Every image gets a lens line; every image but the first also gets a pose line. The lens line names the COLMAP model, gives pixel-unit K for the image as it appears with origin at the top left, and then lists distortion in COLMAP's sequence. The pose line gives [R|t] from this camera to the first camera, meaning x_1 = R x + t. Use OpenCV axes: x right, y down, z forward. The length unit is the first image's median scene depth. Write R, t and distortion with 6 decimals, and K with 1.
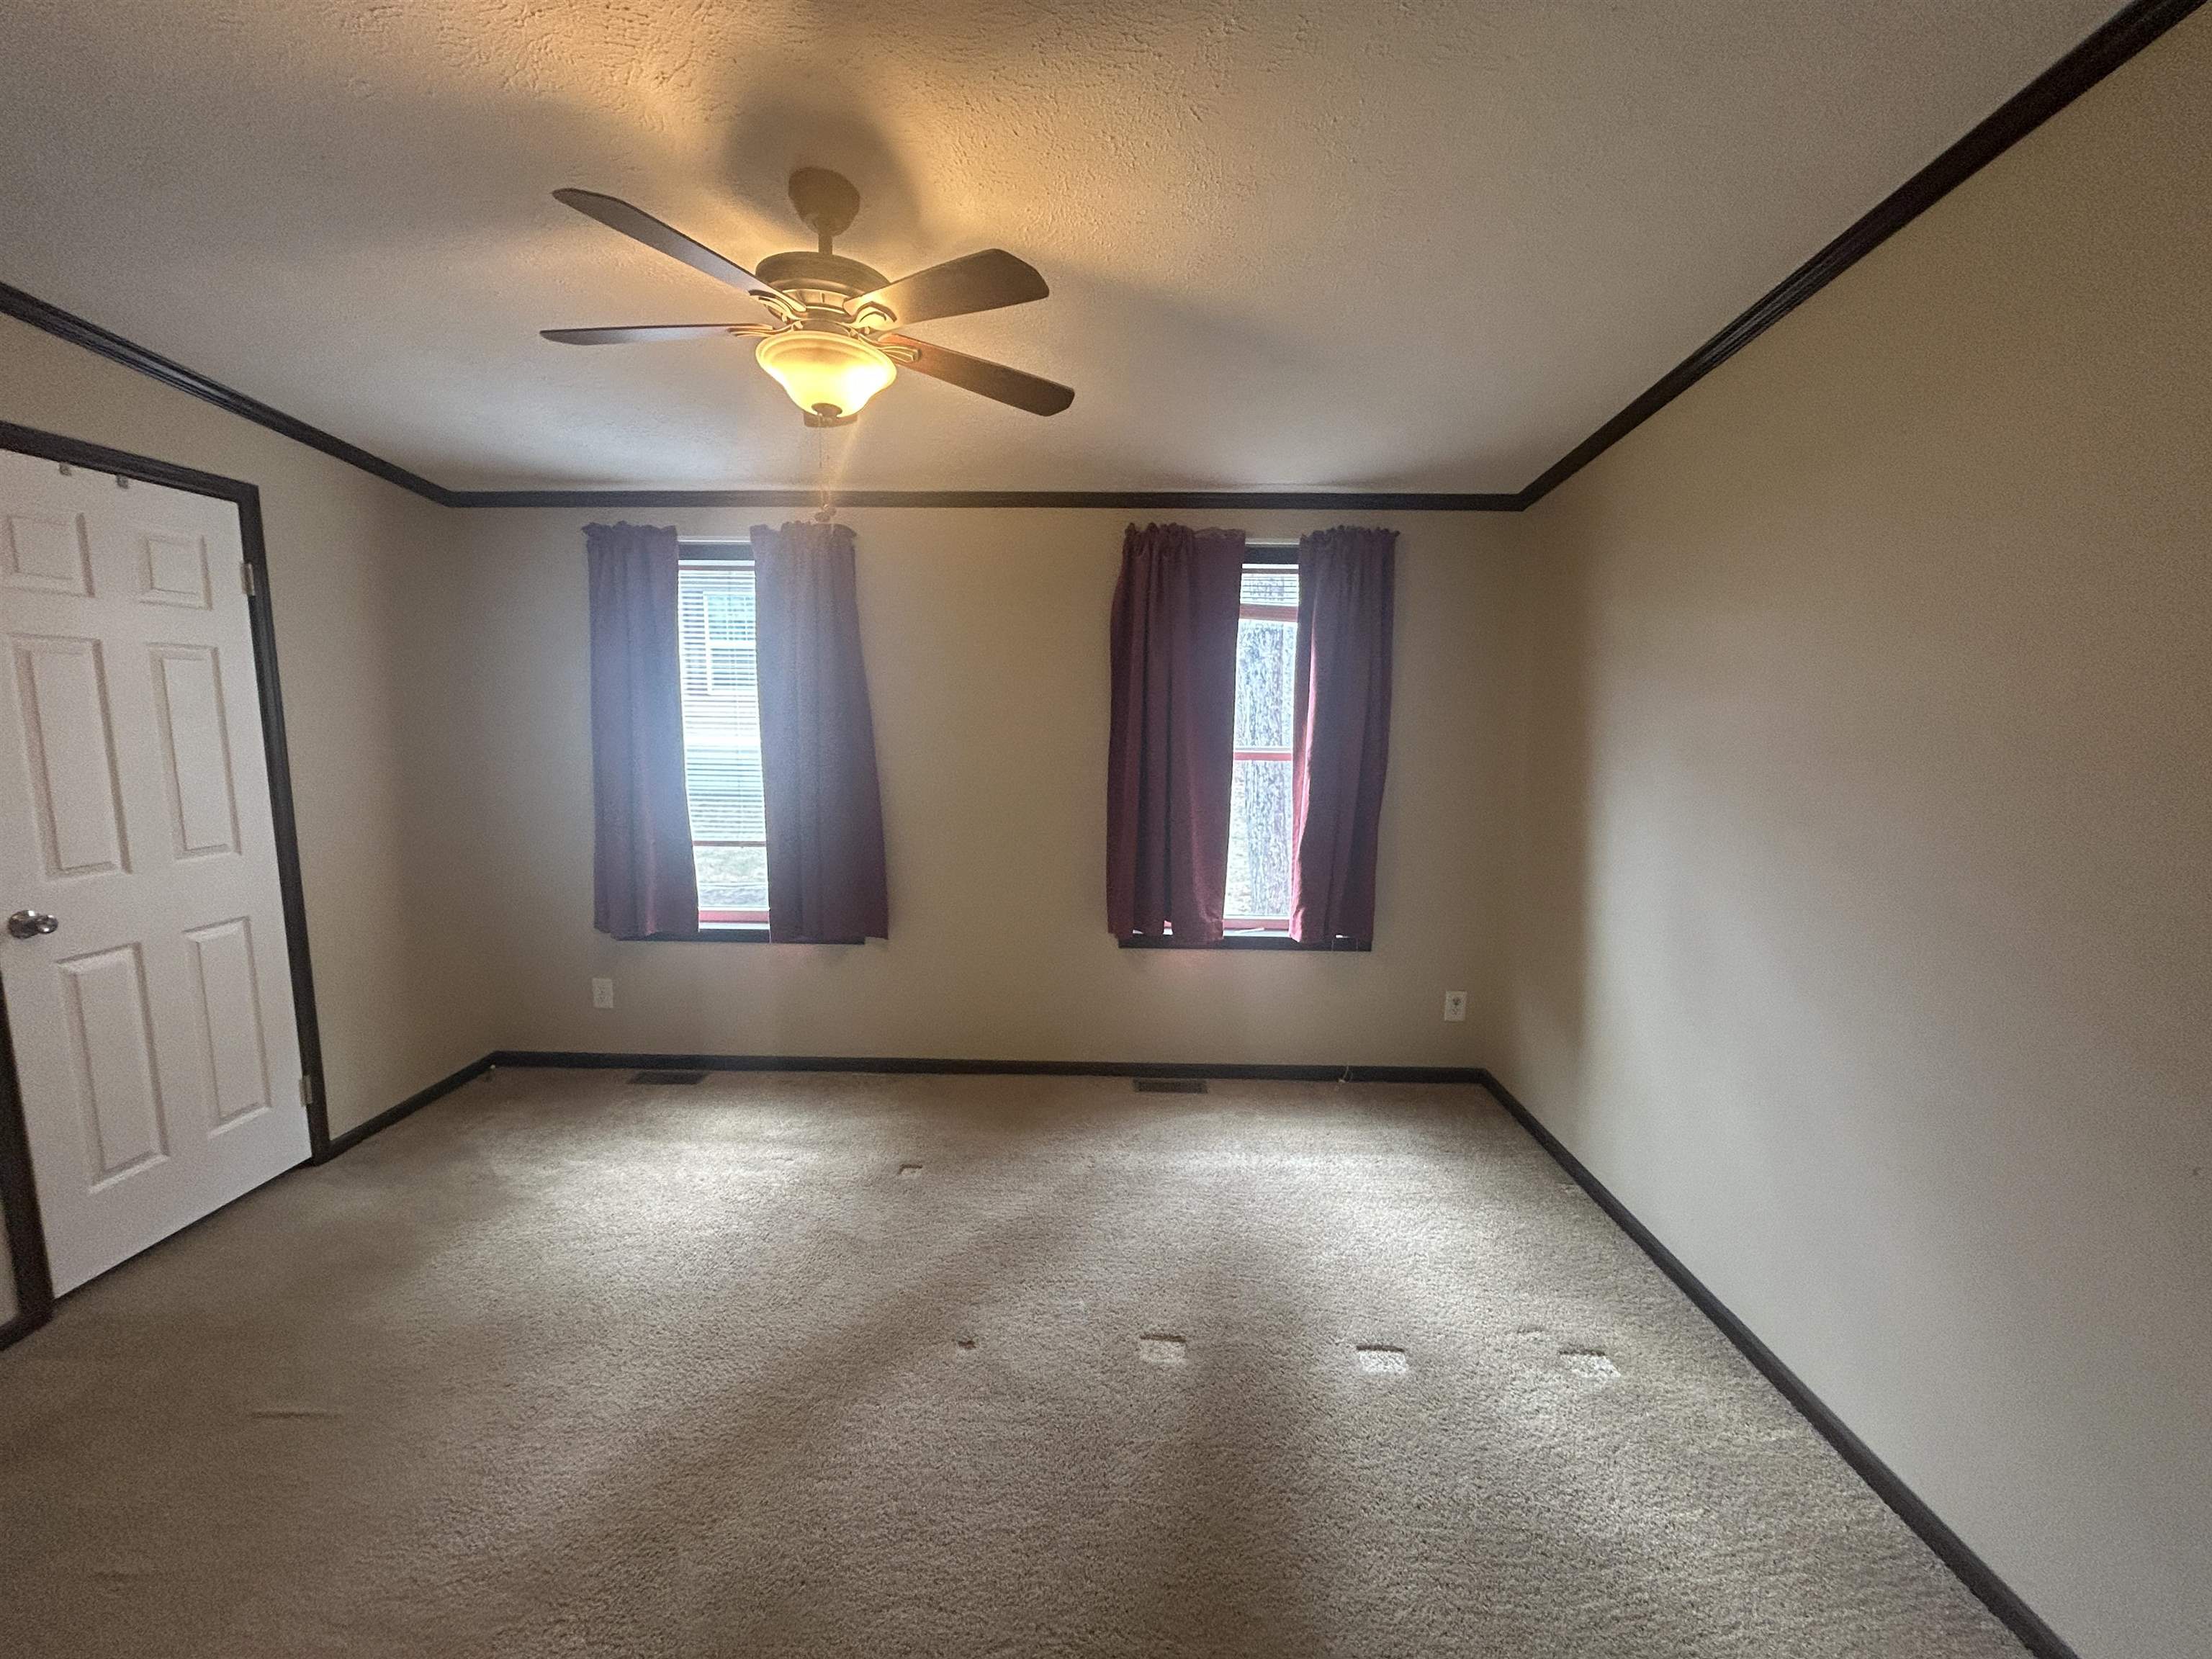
lens RADIAL K [[889.8, 0, 1108.8], [0, 889.8, 836.7], [0, 0, 1]] dist [-0.001571, 0.000777]
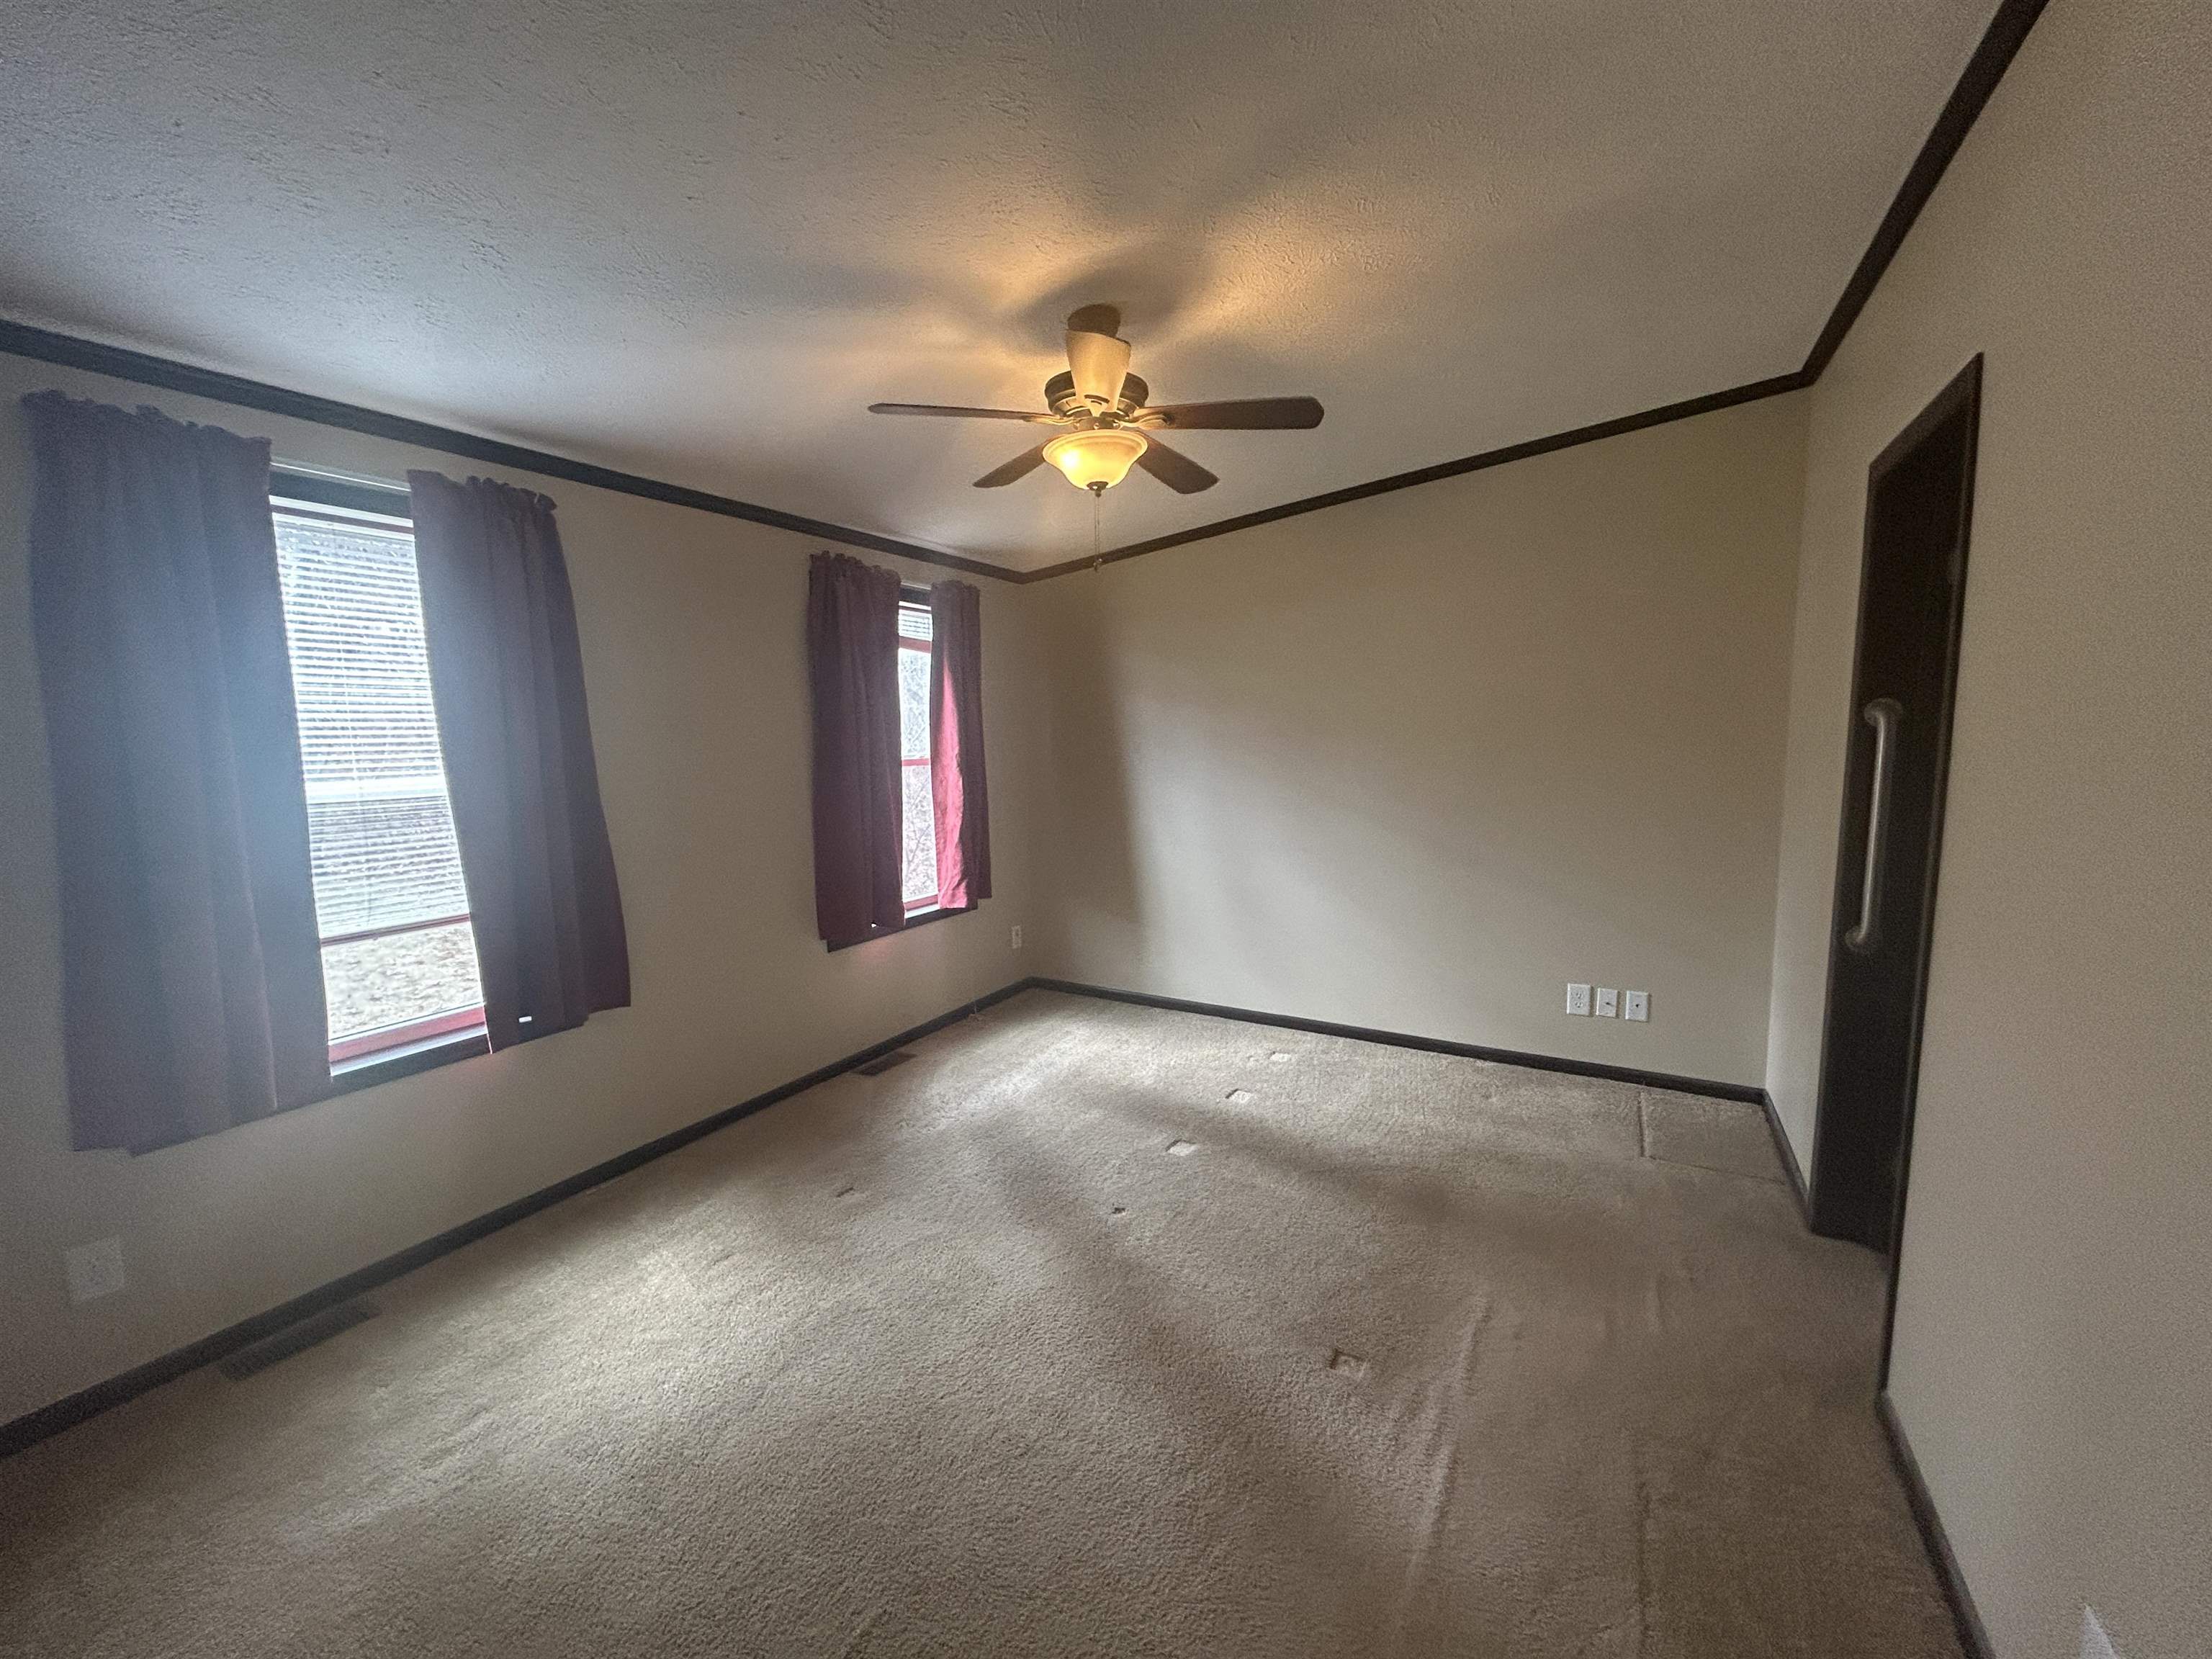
lens RADIAL K [[889.8, 0, 1105.8], [0, 889.8, 819.9], [0, 0, 1]] dist [-0.001571, 0.000777]
pose [[0.475533, -0.104242, 0.873500, -0.778773], [0.140915, 0.989159, 0.041331, -0.027252], [-0.868338, 0.103435, 0.485067, 0.209647]]
